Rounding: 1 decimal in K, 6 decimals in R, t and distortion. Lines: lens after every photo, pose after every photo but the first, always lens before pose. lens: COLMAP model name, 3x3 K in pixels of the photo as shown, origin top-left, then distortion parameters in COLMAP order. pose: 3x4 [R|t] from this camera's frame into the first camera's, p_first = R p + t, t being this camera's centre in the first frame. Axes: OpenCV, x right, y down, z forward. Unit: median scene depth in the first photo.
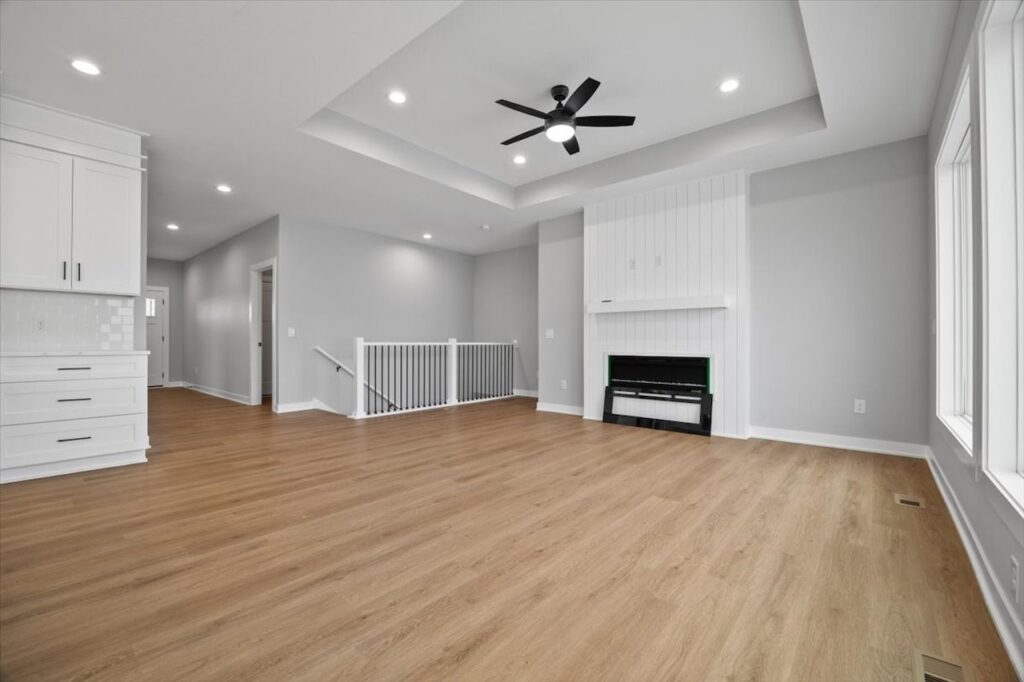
lens RADIAL K [[429.3, 0, 515.7], [0, 429.3, 340.4], [0, 0, 1]] dist [-0.014025, 0.000705]
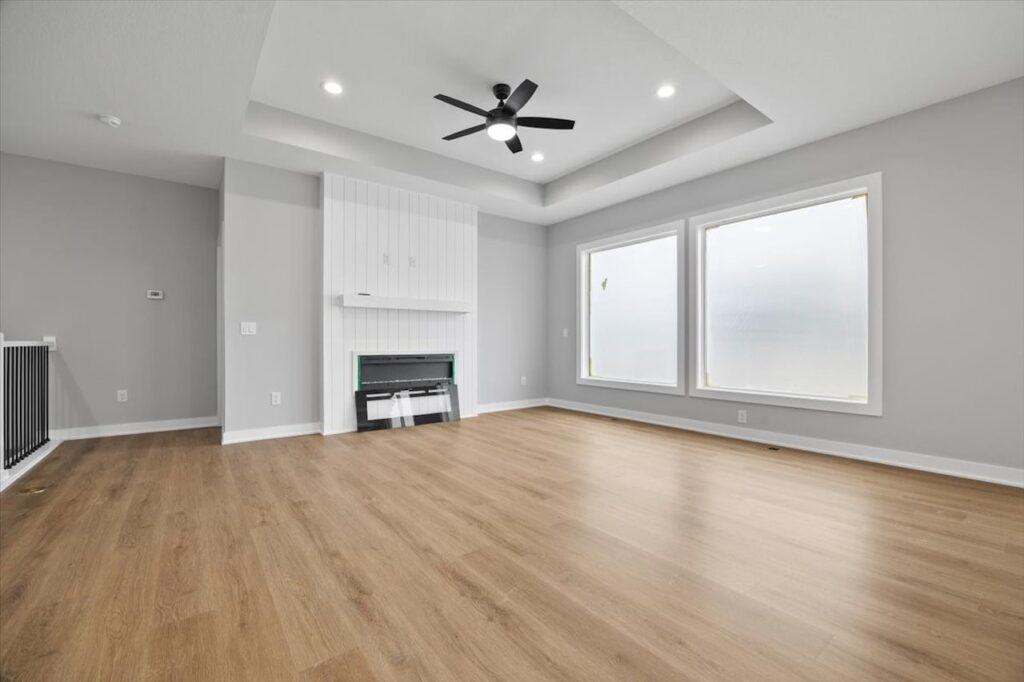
lens RADIAL K [[428.5, 0, 516.3], [0, 428.5, 343.6], [0, 0, 1]] dist [-0.012336, 0.000430]
pose [[0.211403, -0.006503, 0.977377, -0.595060], [-0.004922, 0.999958, 0.007718, 0.001531], [-0.977387, -0.006443, 0.211363, 0.517657]]
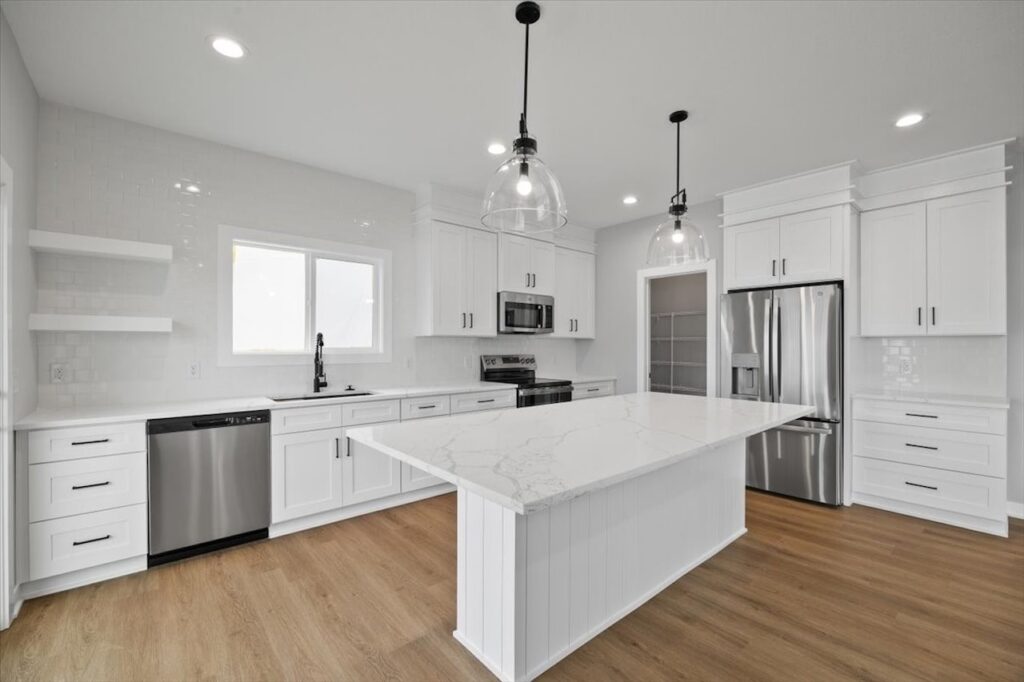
lens RADIAL K [[431.0, 0, 513.9], [0, 431.0, 347.8], [0, 0, 1]] dist [-0.011120, 0.000416]
pose [[-0.156670, 0.004035, -0.987643, 0.065951], [0.004091, 0.999986, 0.003436, -0.061398], [0.987642, -0.003502, -0.156685, 0.121899]]
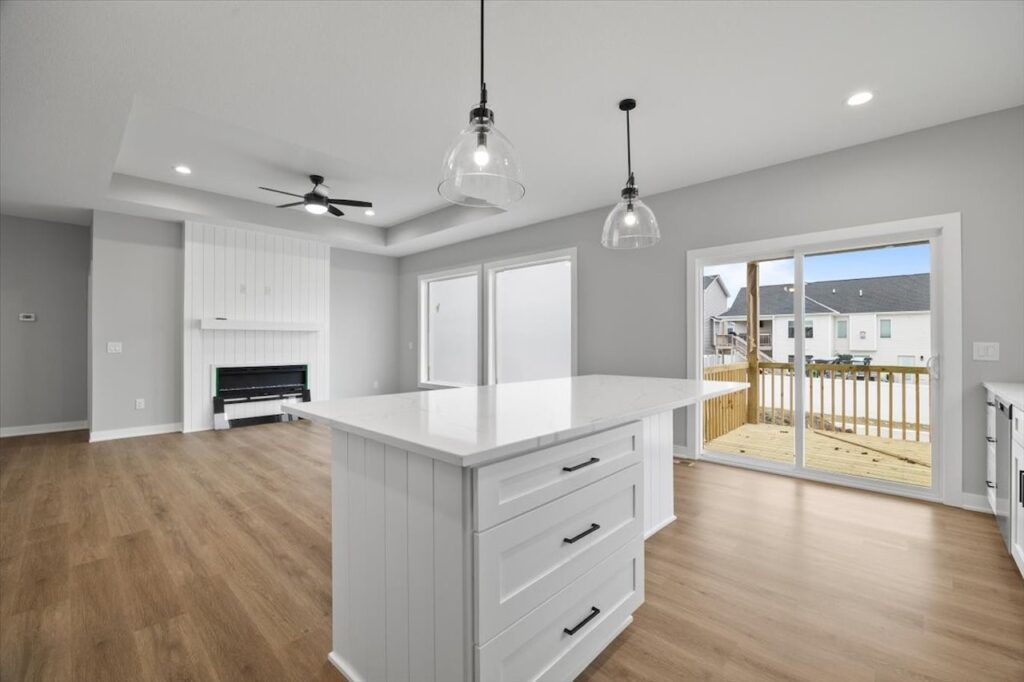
lens RADIAL K [[429.3, 0, 515.7], [0, 429.3, 340.4], [0, 0, 1]] dist [-0.014025, 0.000705]
pose [[0.053861, 0.000827, 0.998548, -0.854585], [-0.006072, 0.999981, -0.000501, -0.040798], [-0.998530, -0.006036, 0.053865, 0.191881]]
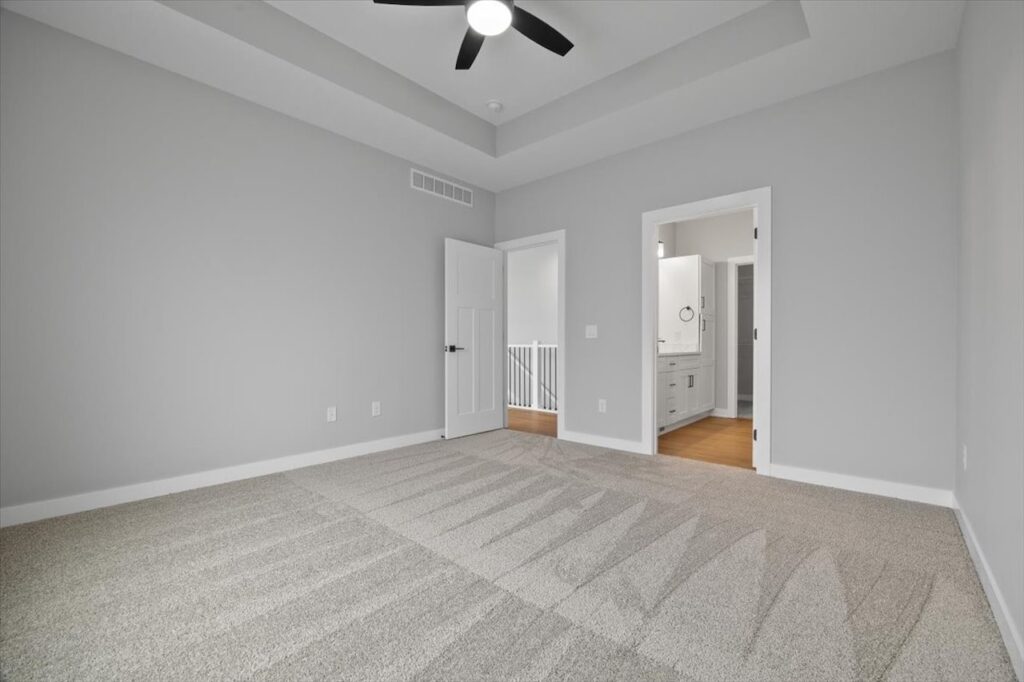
lens RADIAL K [[428.5, 0, 516.3], [0, 428.5, 343.6], [0, 0, 1]] dist [-0.012336, 0.000430]
pose [[-0.019122, -0.001493, -0.999816, 1.069993], [0.005878, 0.999981, -0.001606, 0.004482], [0.999800, -0.005907, -0.019113, 1.282475]]
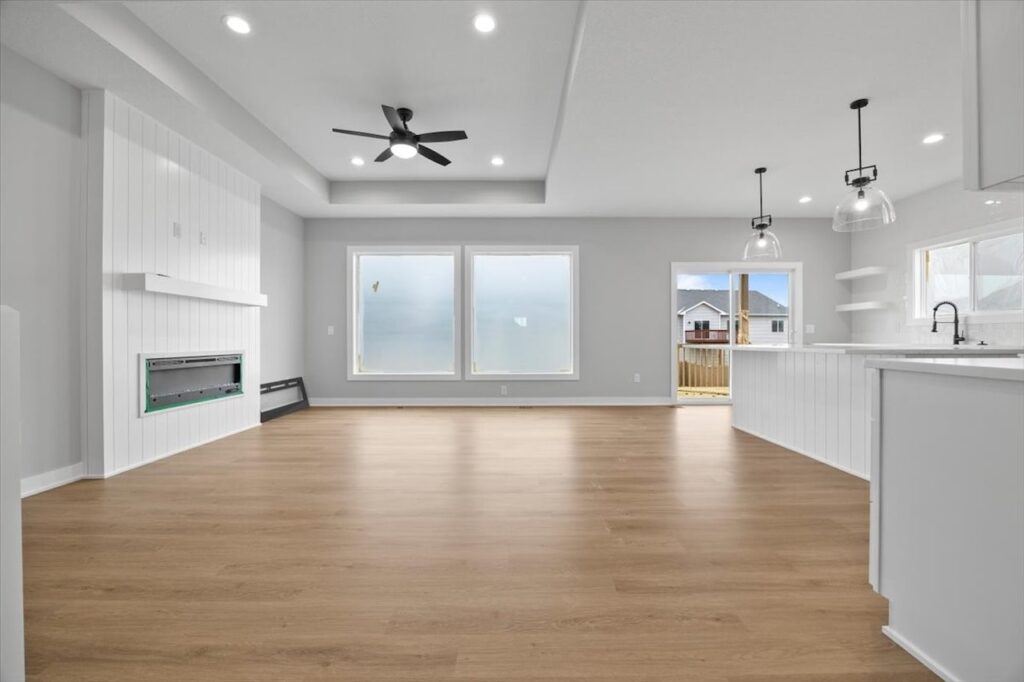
lens RADIAL K [[428.1, 0, 514.5], [0, 428.1, 342.6], [0, 0, 1]] dist [-0.013123, 0.000264]
pose [[-0.647599, -0.006790, 0.761951, -0.638023], [-0.003762, 0.999977, 0.005714, 0.004728], [-0.761972, 0.000834, -0.647609, 1.030328]]
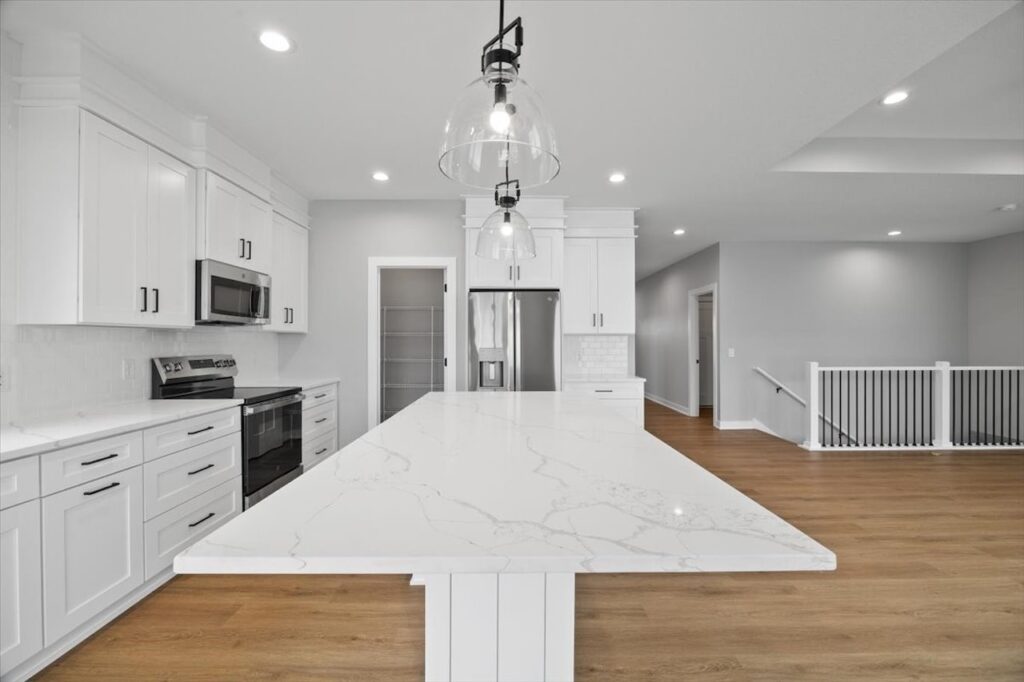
lens RADIAL K [[426.5, 0, 513.0], [0, 426.5, 339.0], [0, 0, 1]] dist [-0.011800, 0.000216]
pose [[0.650177, -0.005517, -0.759763, -0.097530], [0.006342, 0.999978, -0.001833, -0.063095], [0.759757, -0.003627, 0.650198, -0.089915]]
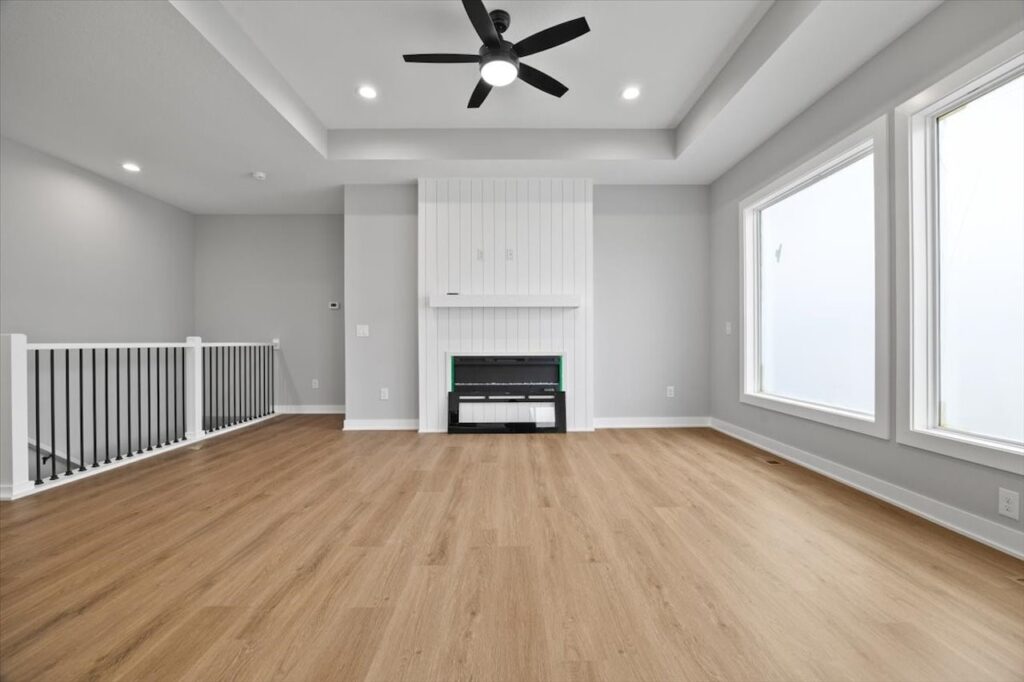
lens RADIAL K [[428.5, 0, 516.3], [0, 428.5, 343.6], [0, 0, 1]] dist [-0.012336, 0.000430]
pose [[0.752878, -0.007825, 0.658113, -0.267410], [0.002074, 0.999953, 0.009517, 0.001072], [-0.658156, -0.005801, 0.752859, 0.269005]]
